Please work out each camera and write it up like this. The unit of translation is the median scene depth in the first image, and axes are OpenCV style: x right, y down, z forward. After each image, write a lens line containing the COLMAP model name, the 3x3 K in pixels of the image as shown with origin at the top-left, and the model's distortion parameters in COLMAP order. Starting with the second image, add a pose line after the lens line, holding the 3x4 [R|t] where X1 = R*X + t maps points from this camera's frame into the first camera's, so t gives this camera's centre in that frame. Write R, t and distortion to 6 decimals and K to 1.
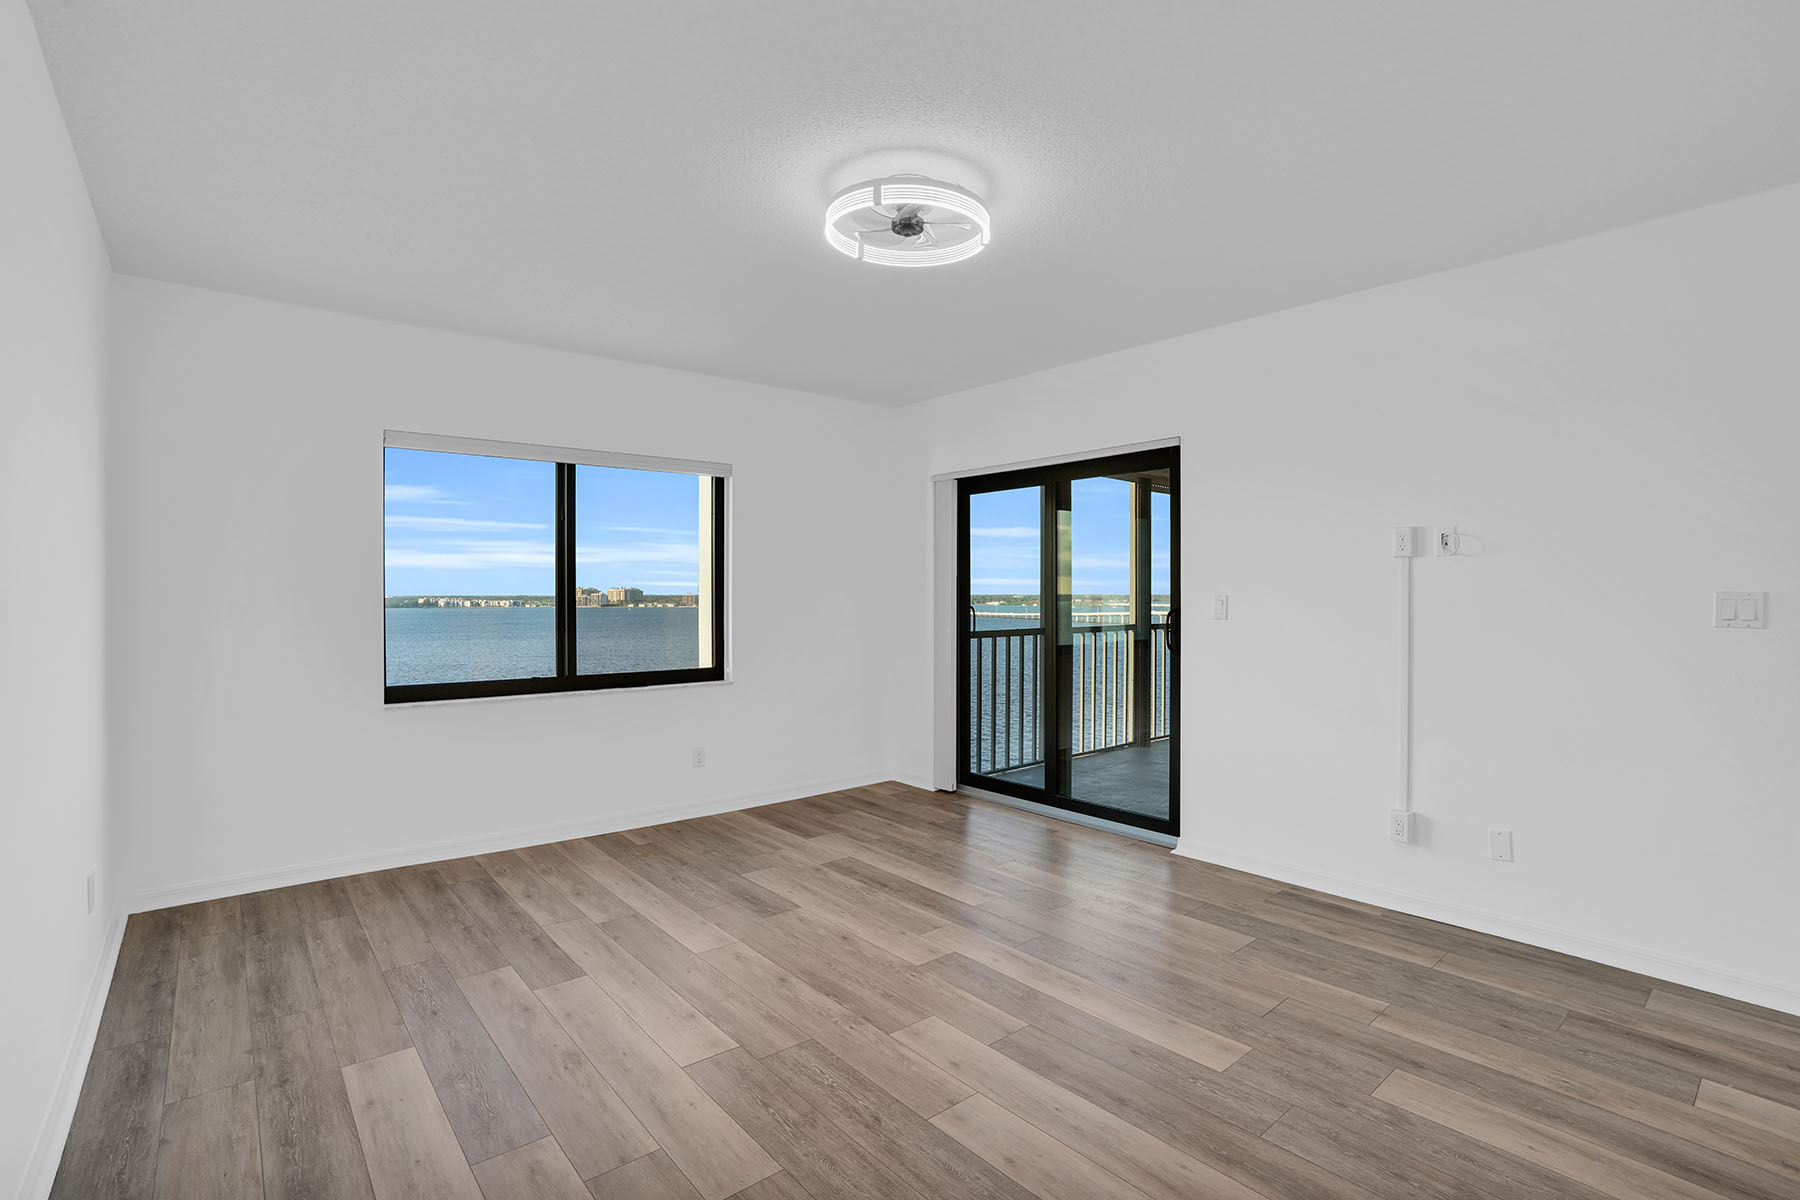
lens RADIAL K [[845.1, 0, 898.5], [0, 845.1, 602.9], [0, 0, 1]] dist [-0.048174, 0.016518]
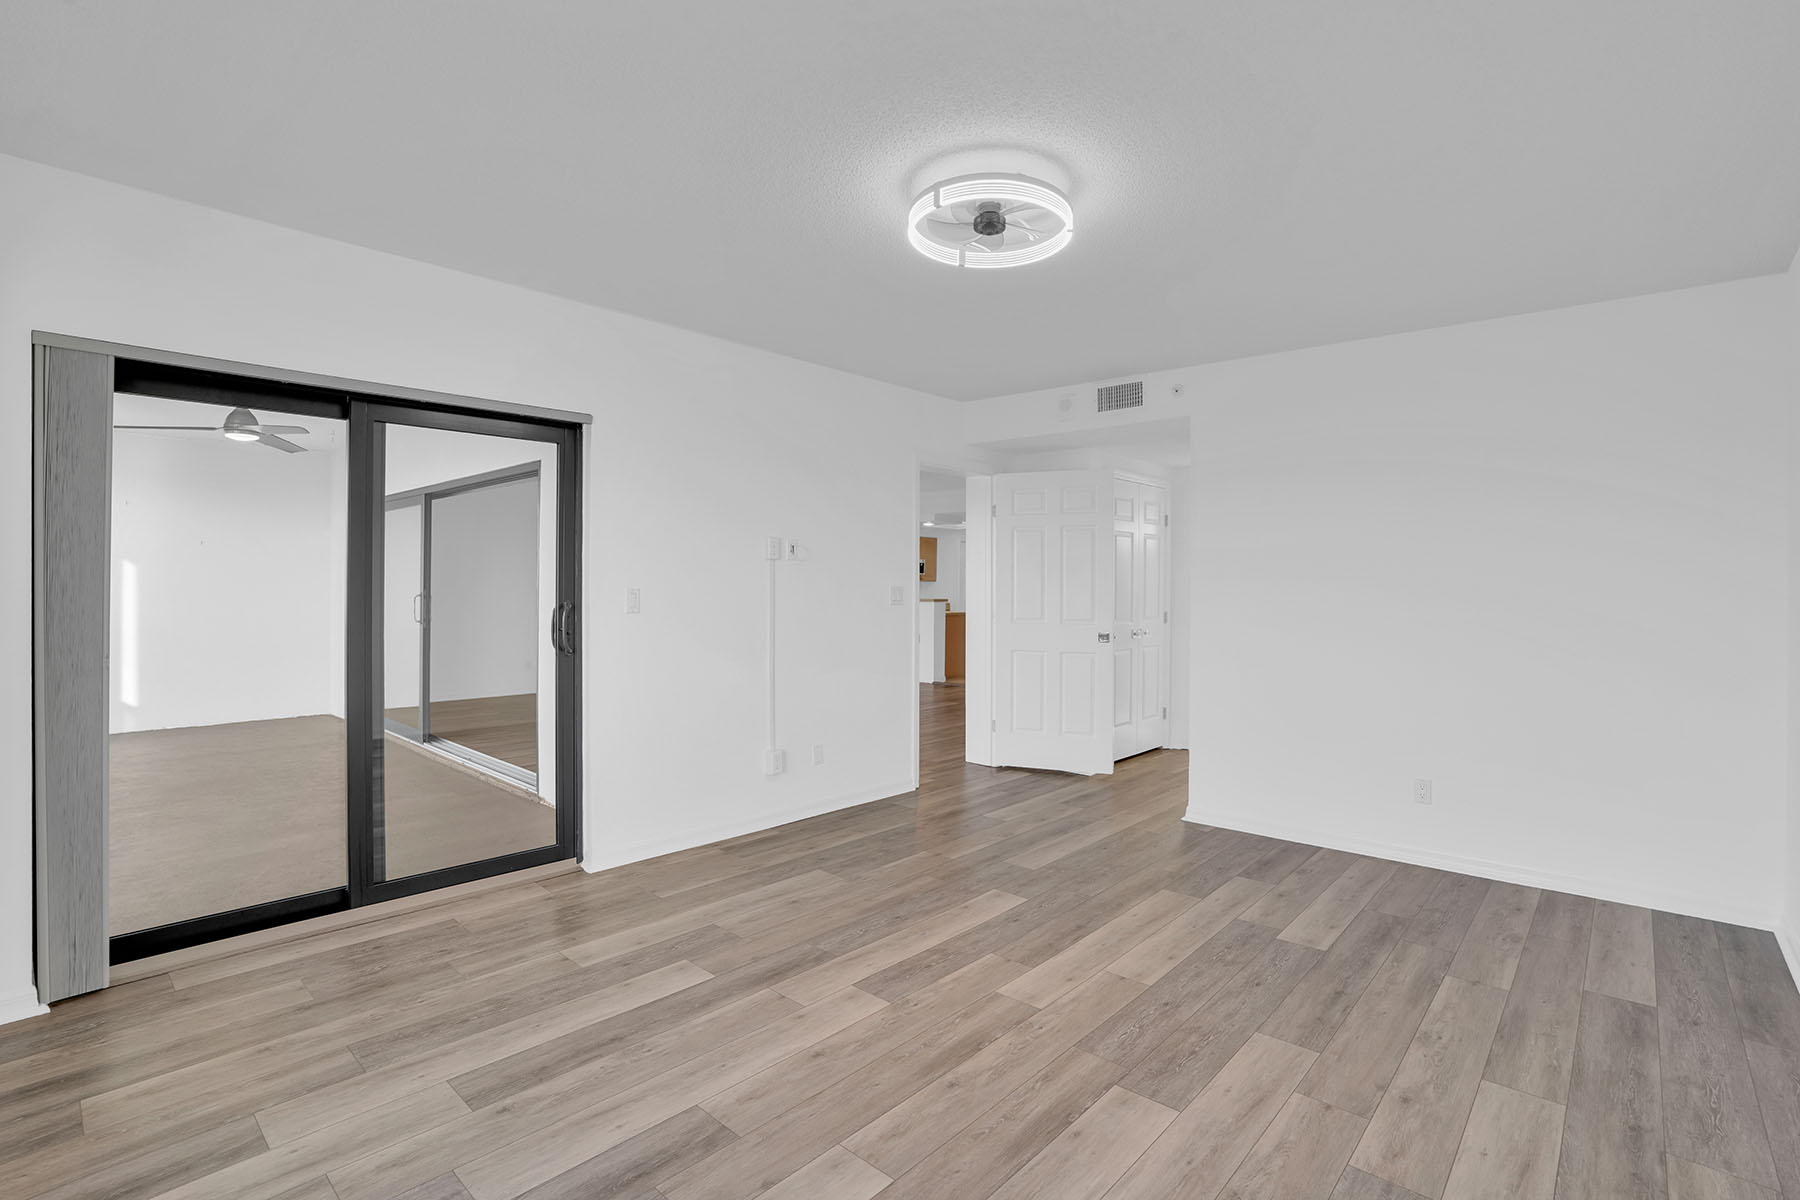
lens RADIAL K [[845.1, 0, 901.3], [0, 845.1, 584.6], [0, 0, 1]] dist [-0.048174, 0.016518]
pose [[-0.143034, 0.004390, 0.989708, -0.856224], [-0.000510, 0.999990, -0.004509, -0.015854], [-0.989718, -0.001150, -0.143030, 1.093635]]
